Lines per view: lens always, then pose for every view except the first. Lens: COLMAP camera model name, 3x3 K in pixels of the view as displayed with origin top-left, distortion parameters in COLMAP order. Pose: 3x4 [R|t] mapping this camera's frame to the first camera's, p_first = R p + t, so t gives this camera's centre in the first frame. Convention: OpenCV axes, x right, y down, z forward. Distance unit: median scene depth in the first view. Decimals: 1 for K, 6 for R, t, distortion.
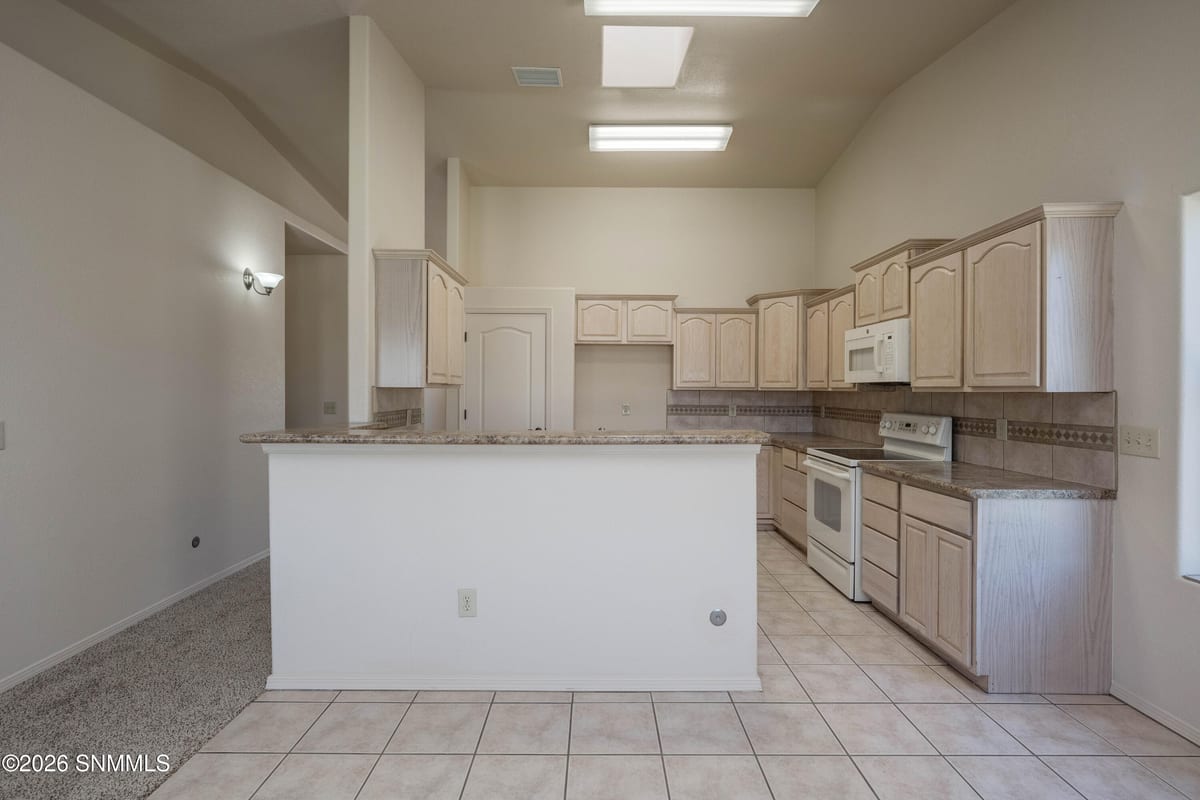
lens RADIAL K [[569.7, 0, 596.5], [0, 569.7, 396.2], [0, 0, 1]] dist [-0.003055, 0.000200]
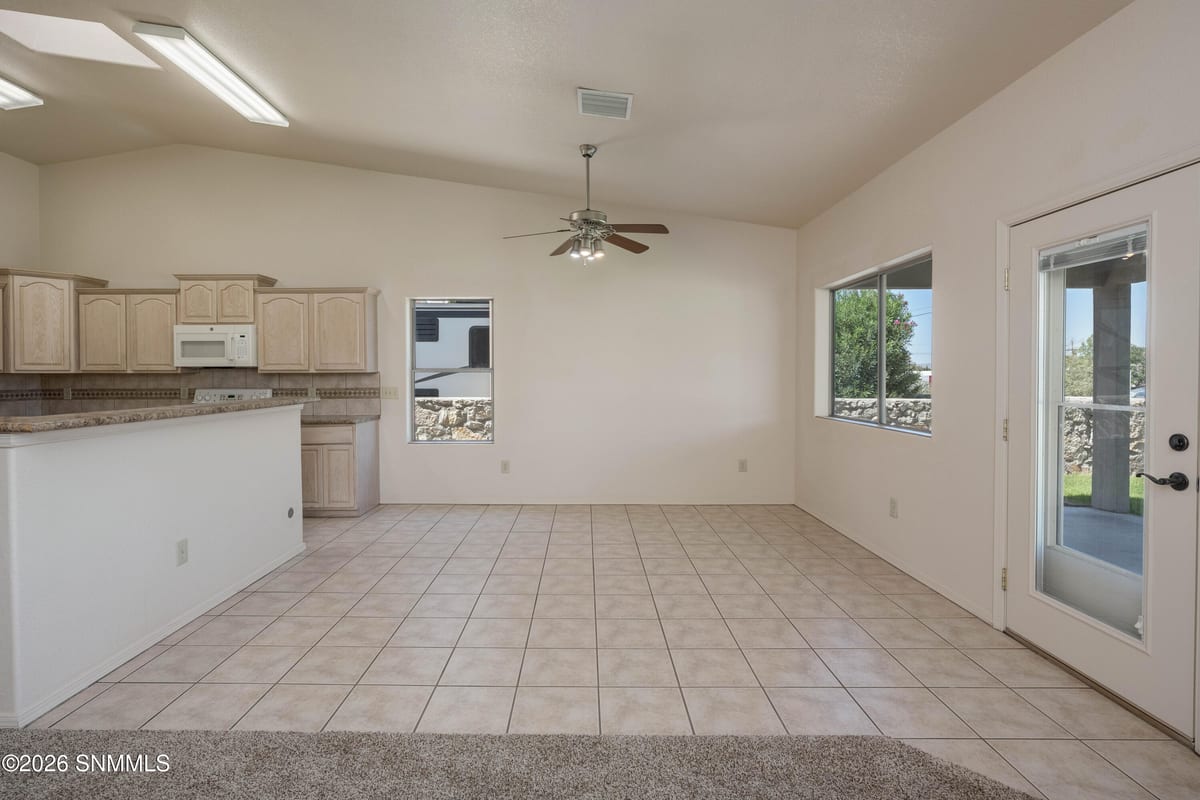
lens RADIAL K [[583.0, 0, 573.2], [0, 583.0, 382.6], [0, 0, 1]] dist [-0.000175, 0.000001]
pose [[0.019945, -0.017975, 0.999639, -0.832642], [0.014414, 0.999740, 0.017689, 0.001994], [-0.999697, 0.014056, 0.020199, 0.096172]]
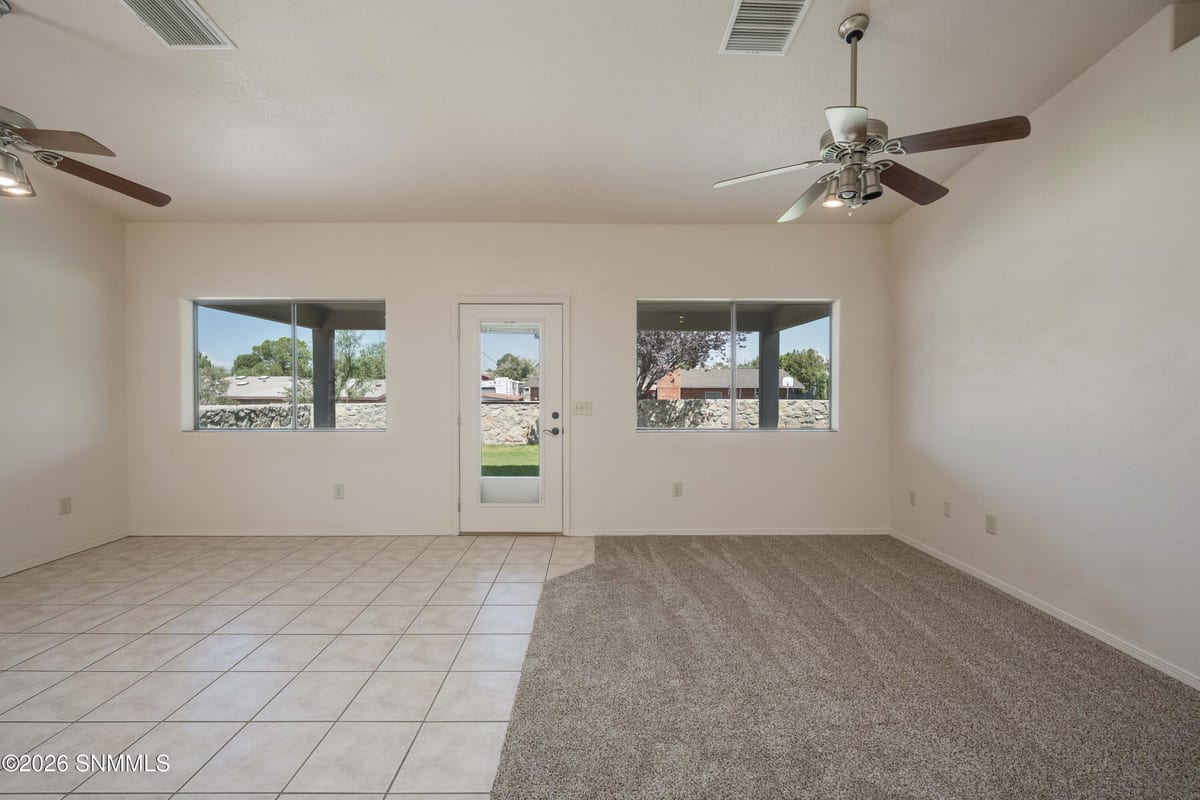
lens RADIAL K [[497.0, 0, 597.1], [0, 497.0, 395.9], [0, 0, 1]] dist [-0.001508, -0.000170]
pose [[-0.999951, -0.005038, -0.008532, -0.424003], [-0.005284, 0.999567, 0.028962, -0.001952], [0.008383, 0.029006, -0.999544, 0.609258]]
